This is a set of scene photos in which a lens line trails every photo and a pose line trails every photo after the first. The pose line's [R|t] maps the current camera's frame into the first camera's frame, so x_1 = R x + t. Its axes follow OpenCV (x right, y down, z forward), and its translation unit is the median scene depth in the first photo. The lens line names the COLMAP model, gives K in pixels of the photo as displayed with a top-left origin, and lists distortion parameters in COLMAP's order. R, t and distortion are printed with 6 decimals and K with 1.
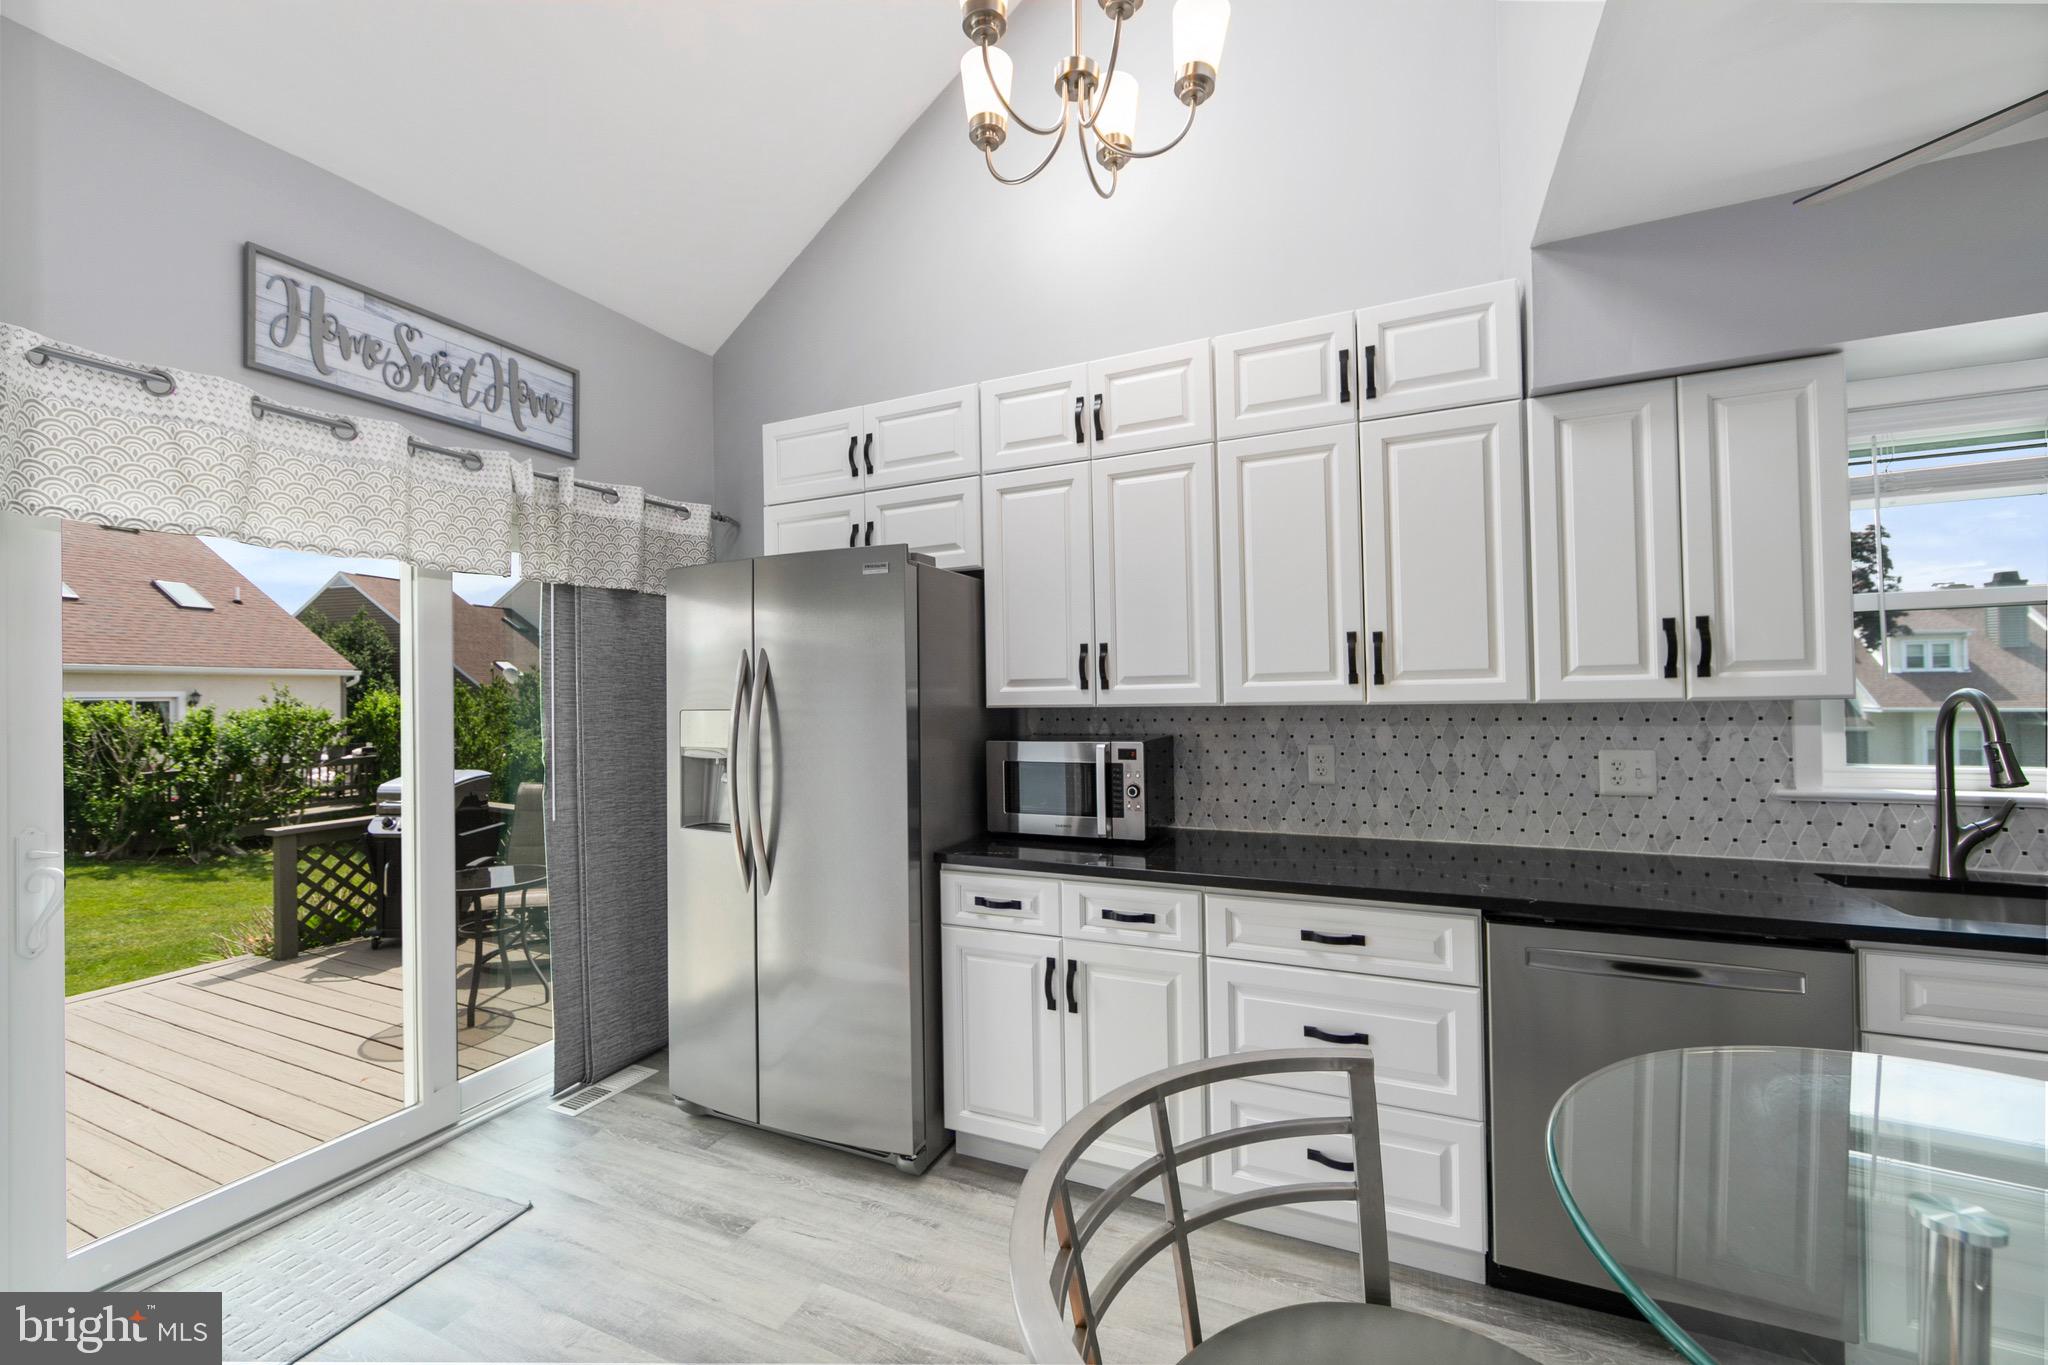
lens RADIAL K [[802.3, 0, 1032.9], [0, 802.3, 675.4], [0, 0, 1]] dist [-0.003795, 0.000025]
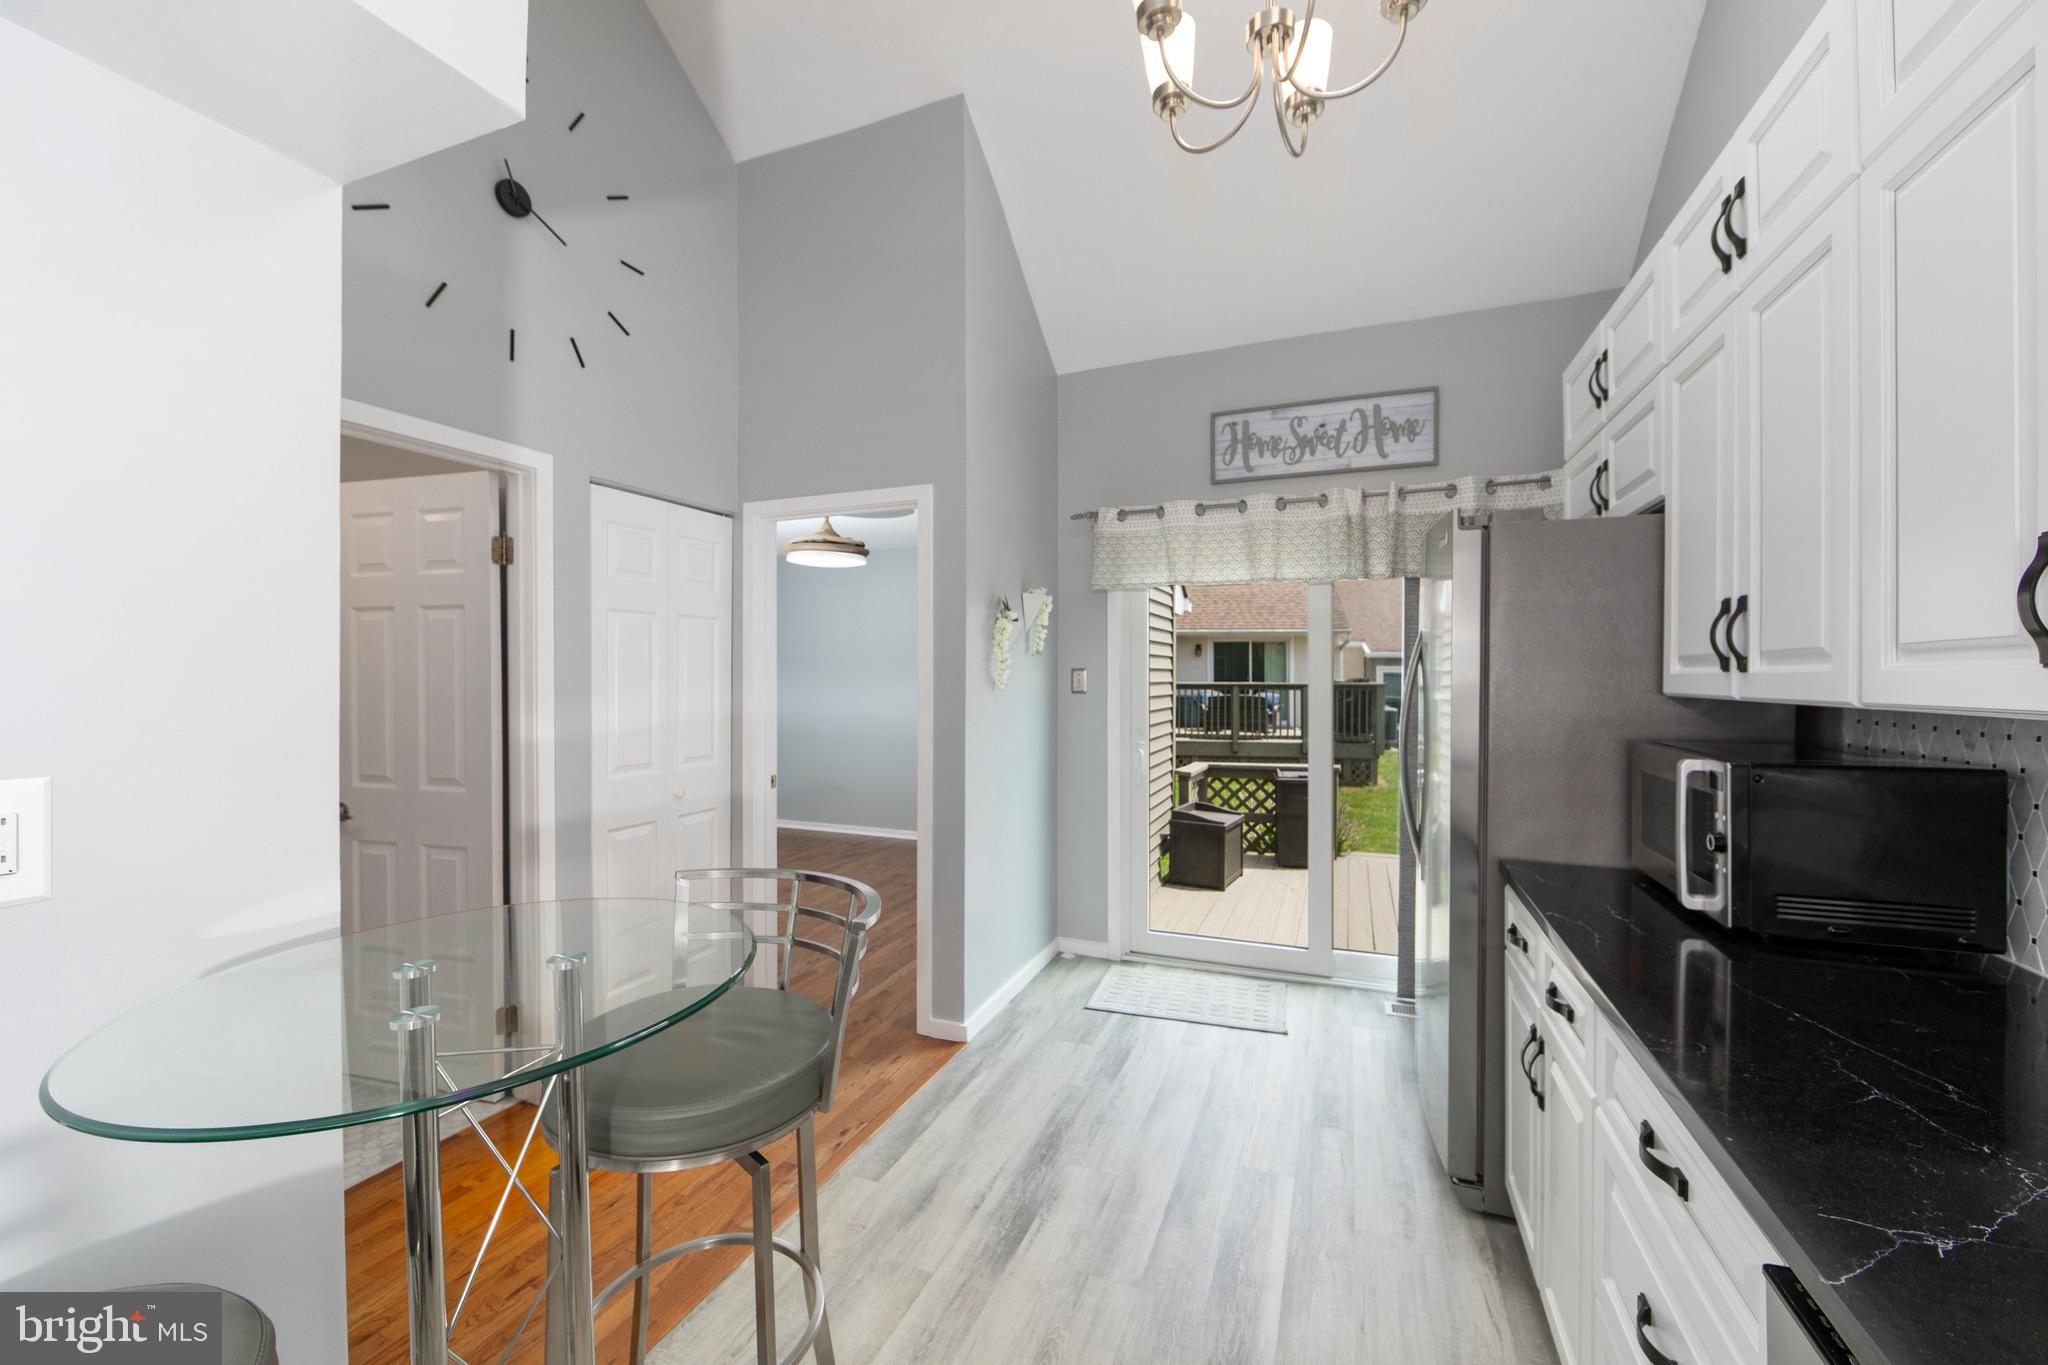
lens RADIAL K [[821.4, 0, 1026.2], [0, 821.4, 667.0], [0, 0, 1]] dist [-0.001714, 0.000176]
pose [[0.023940, 0.007718, -0.999684, 0.697221], [0.020668, 0.999753, 0.008214, -0.003628], [0.999500, -0.020858, 0.023774, 0.450536]]
